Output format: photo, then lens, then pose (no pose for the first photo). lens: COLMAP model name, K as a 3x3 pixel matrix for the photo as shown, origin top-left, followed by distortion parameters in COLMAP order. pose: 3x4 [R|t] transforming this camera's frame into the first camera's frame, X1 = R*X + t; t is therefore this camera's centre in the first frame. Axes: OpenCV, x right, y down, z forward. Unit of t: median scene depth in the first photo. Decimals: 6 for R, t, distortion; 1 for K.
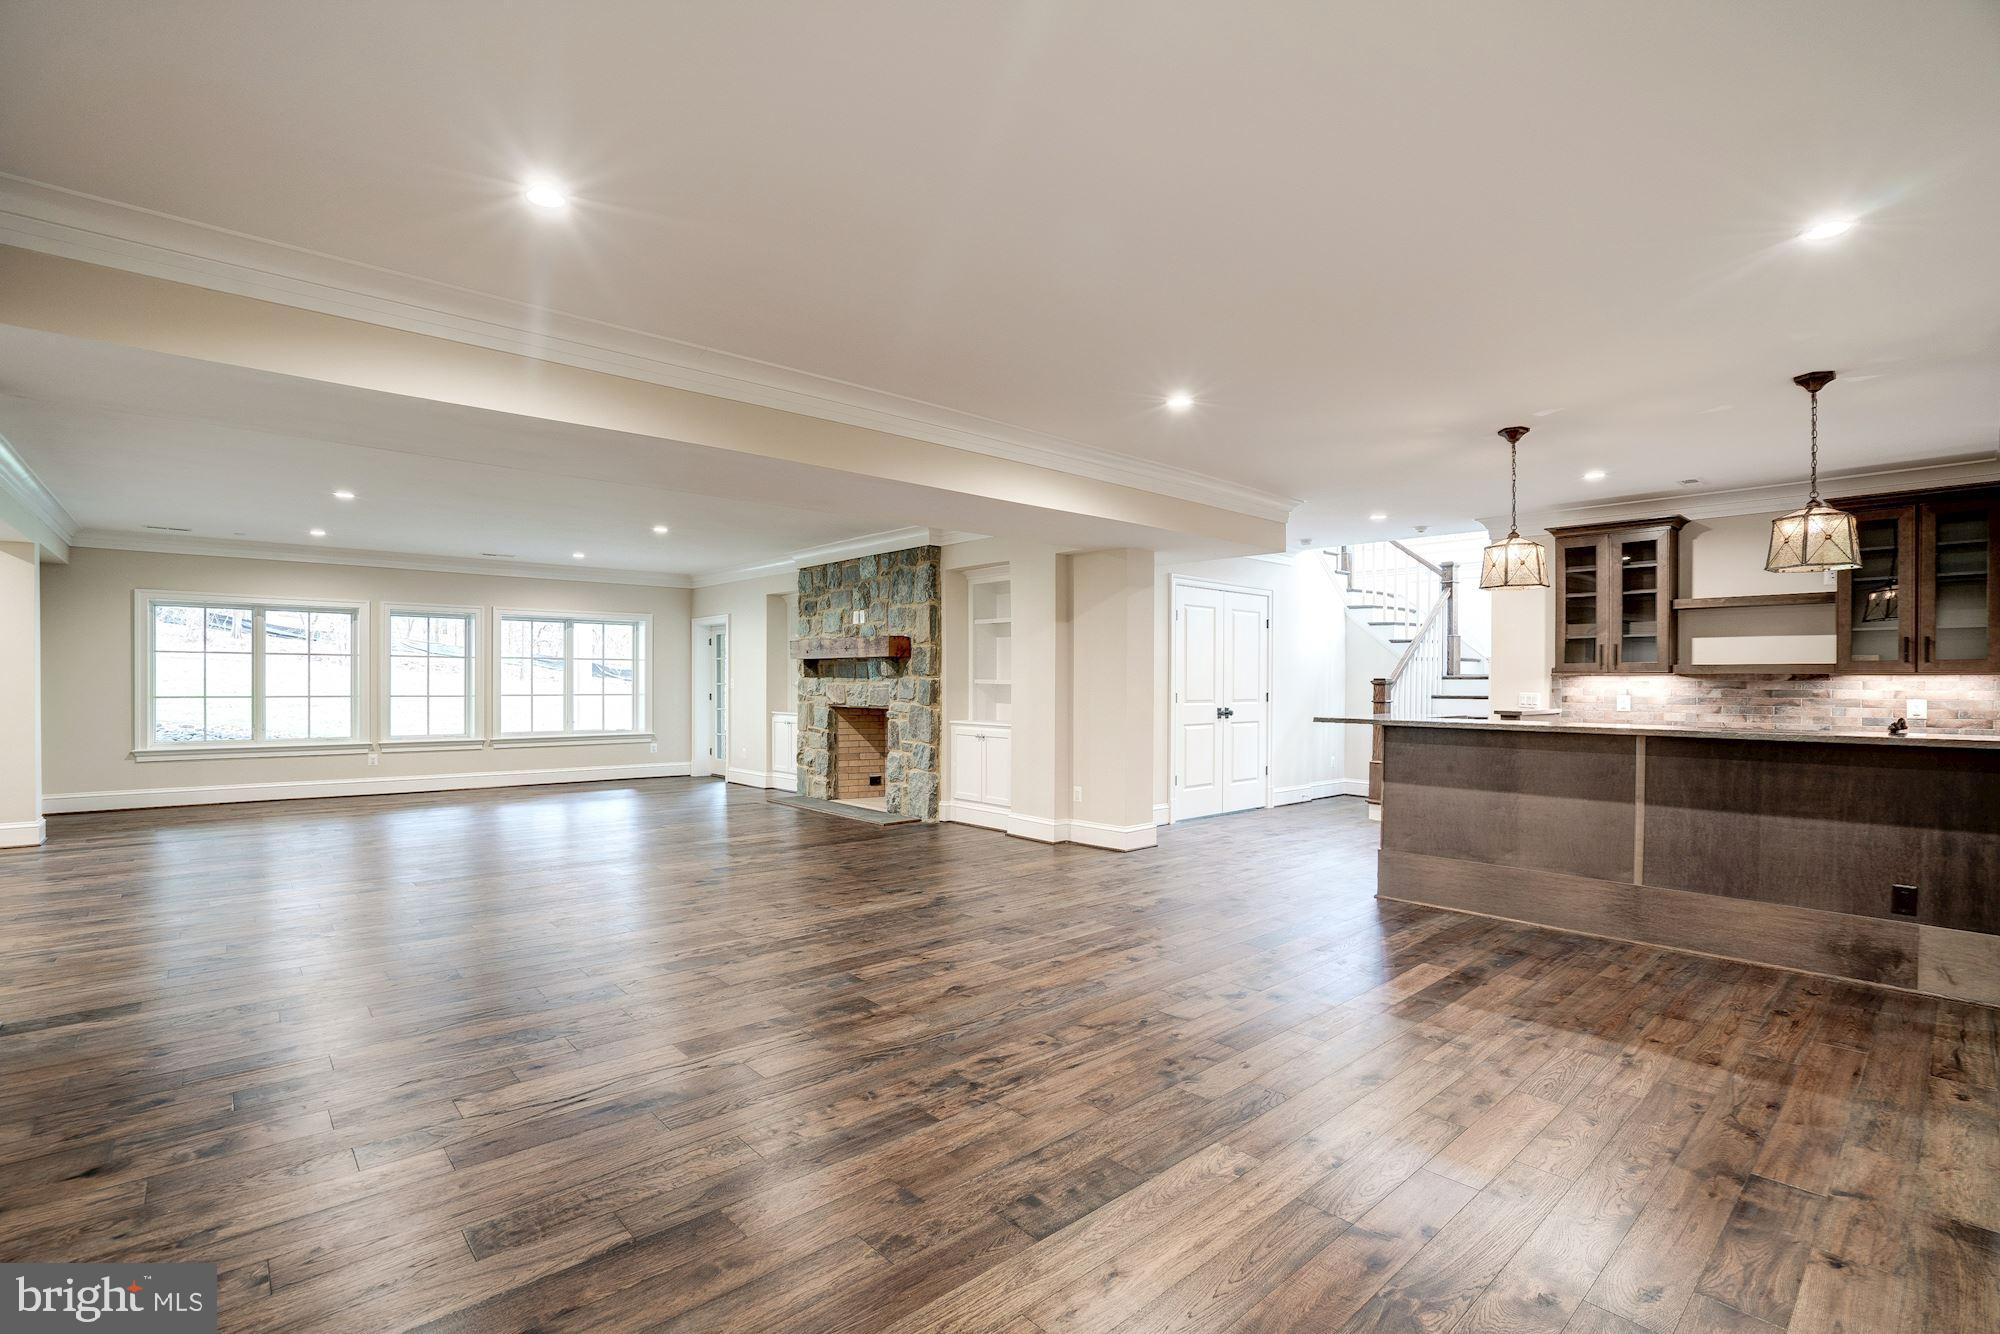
lens RADIAL K [[918.8, 0, 993.7], [0, 918.8, 688.2], [0, 0, 1]] dist [-0.061744, 0.025603]
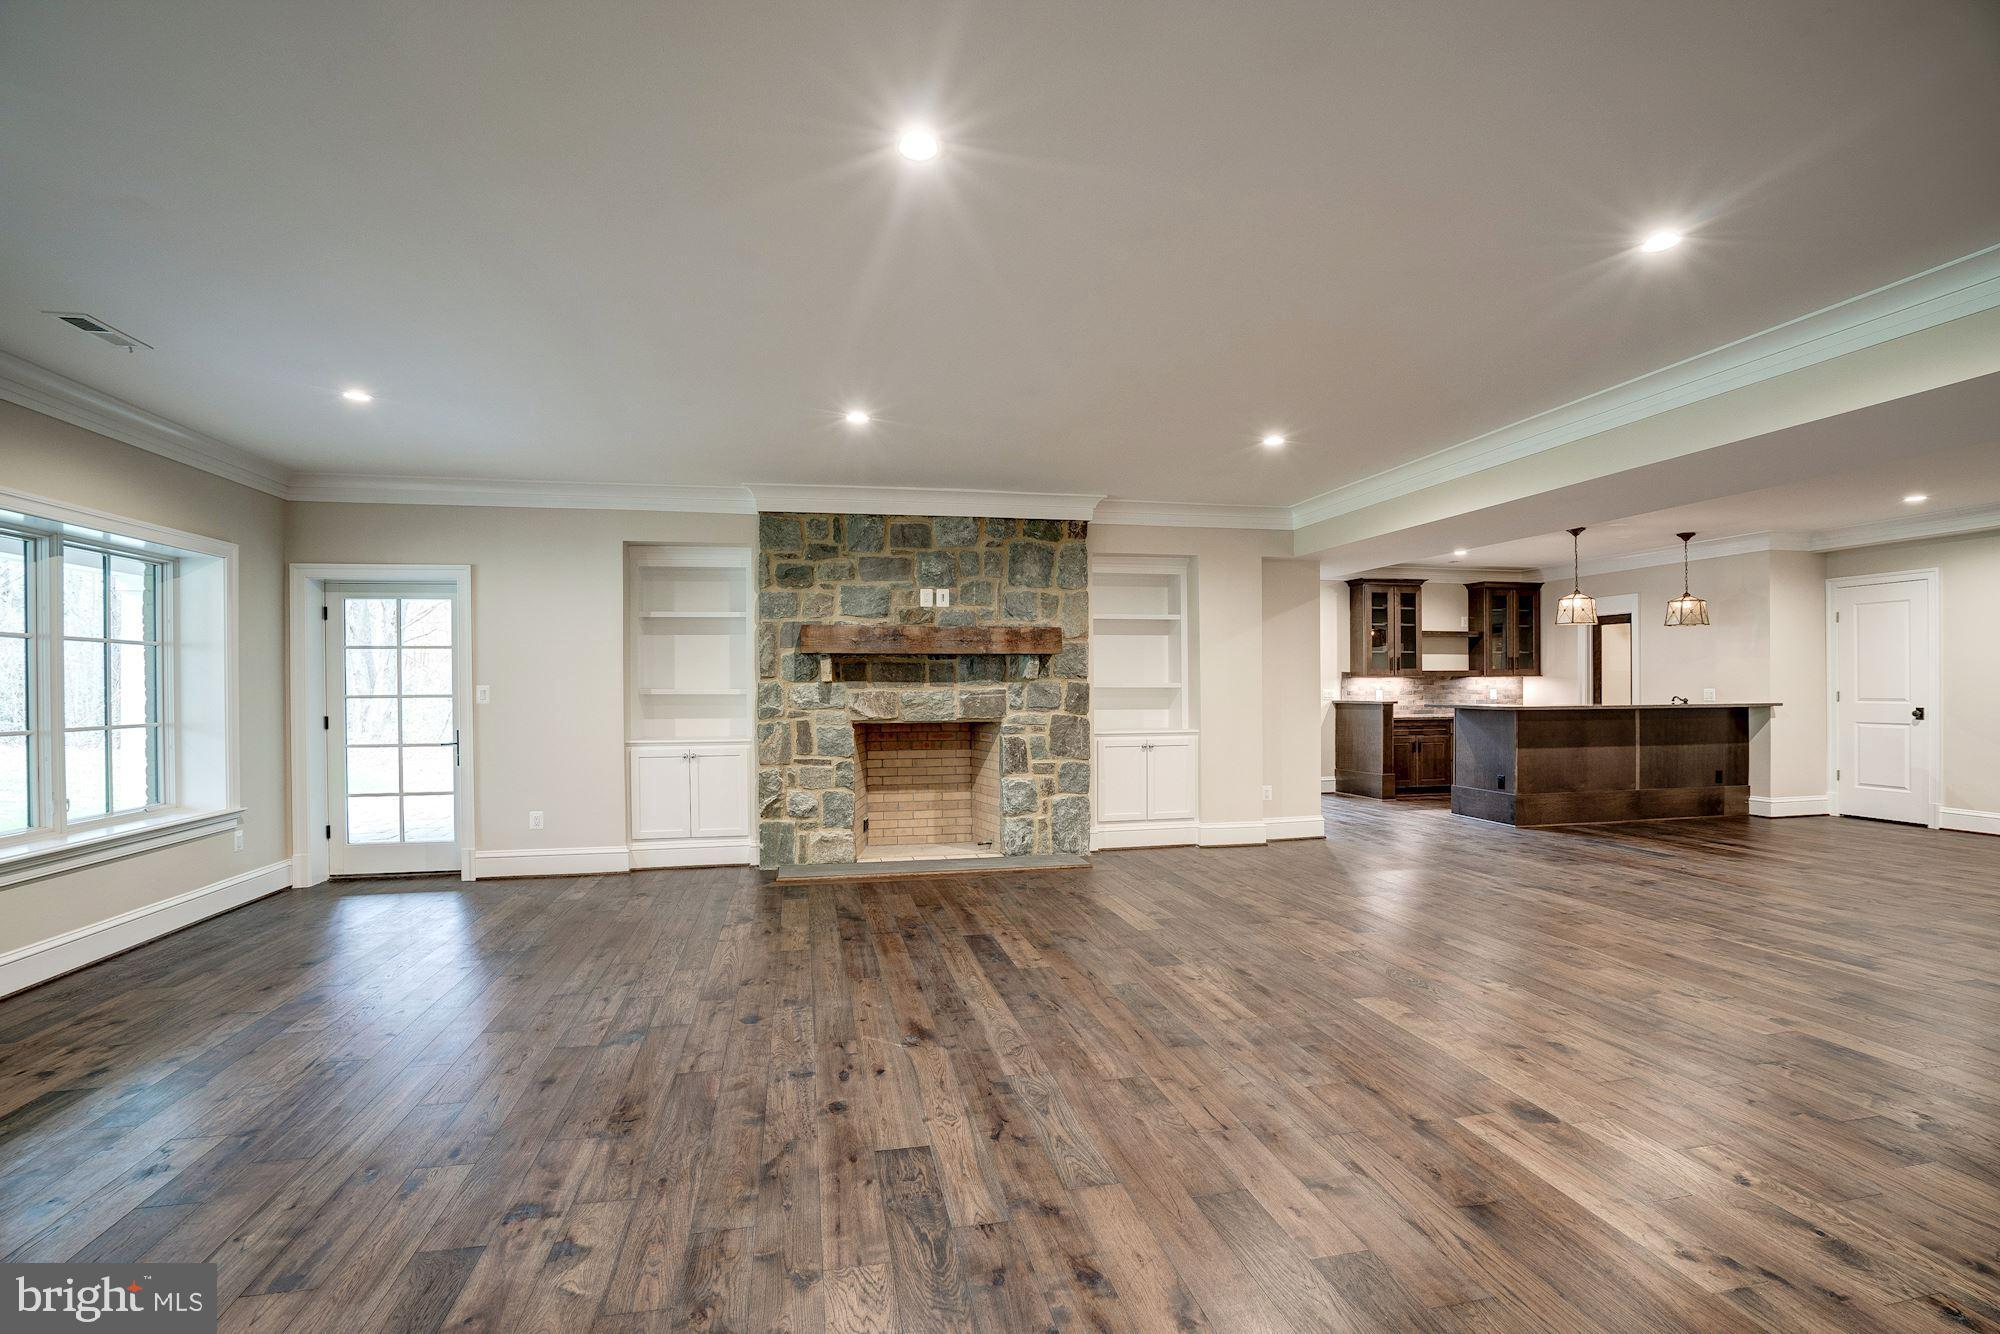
lens RADIAL K [[918.8, 0, 993.7], [0, 918.8, 688.2], [0, 0, 1]] dist [-0.061744, 0.025603]
pose [[0.497199, -0.010405, 0.867574, -1.061785], [0.015057, 0.999881, 0.003363, -0.011080], [-0.867506, 0.011391, 0.497297, 0.845686]]
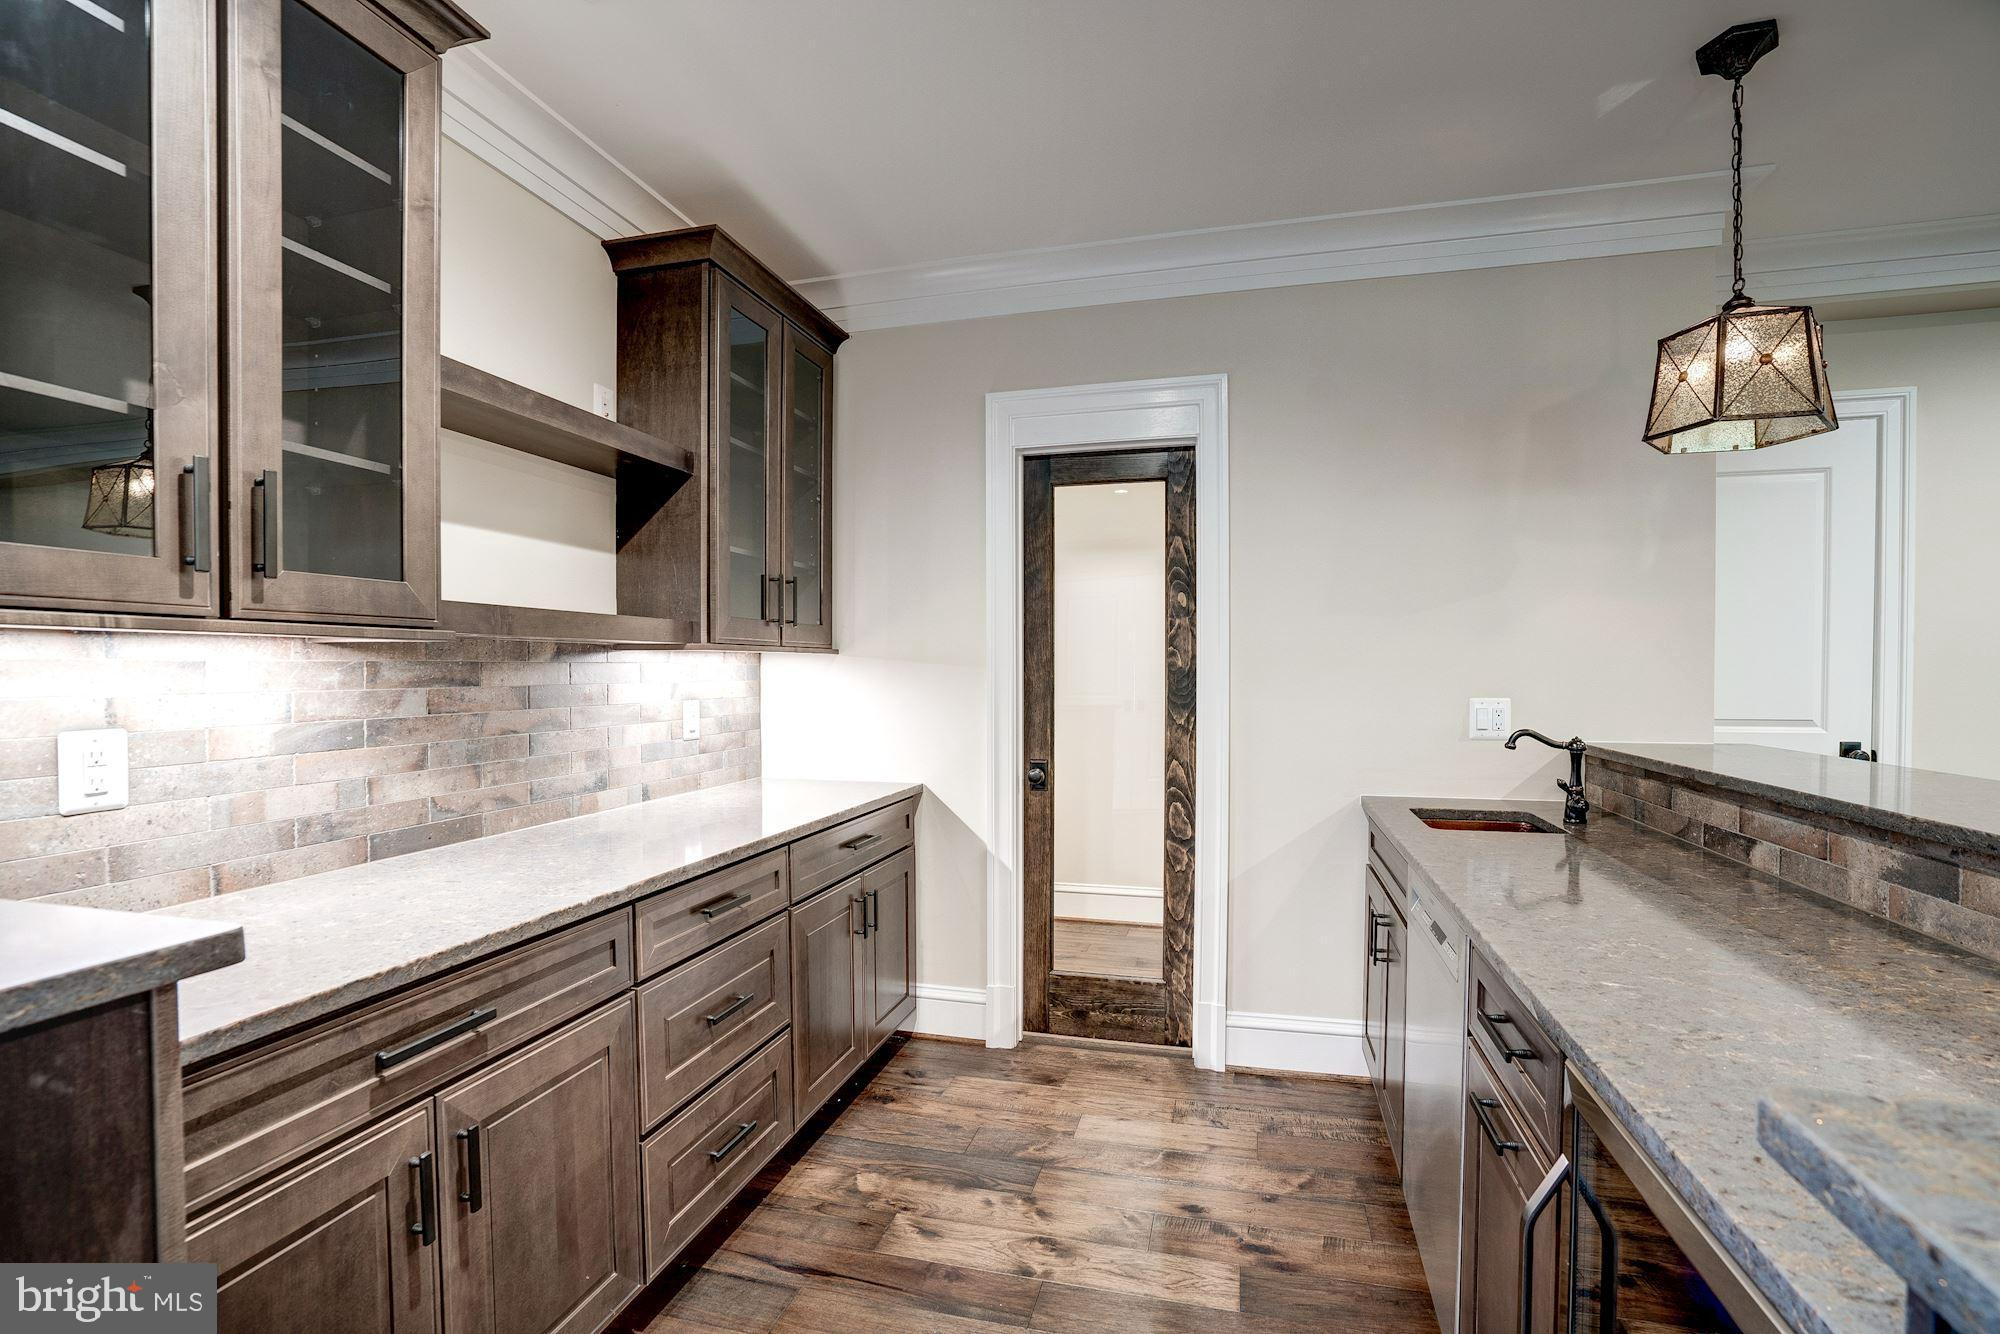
lens RADIAL K [[918.8, 0, 993.7], [0, 918.8, 688.2], [0, 0, 1]] dist [-0.061744, 0.025603]
pose [[-0.544382, -0.019690, 0.838606, 0.450434], [0.005638, 0.999616, 0.027131, -0.006215], [-0.838819, 0.019497, -0.544062, 0.996689]]
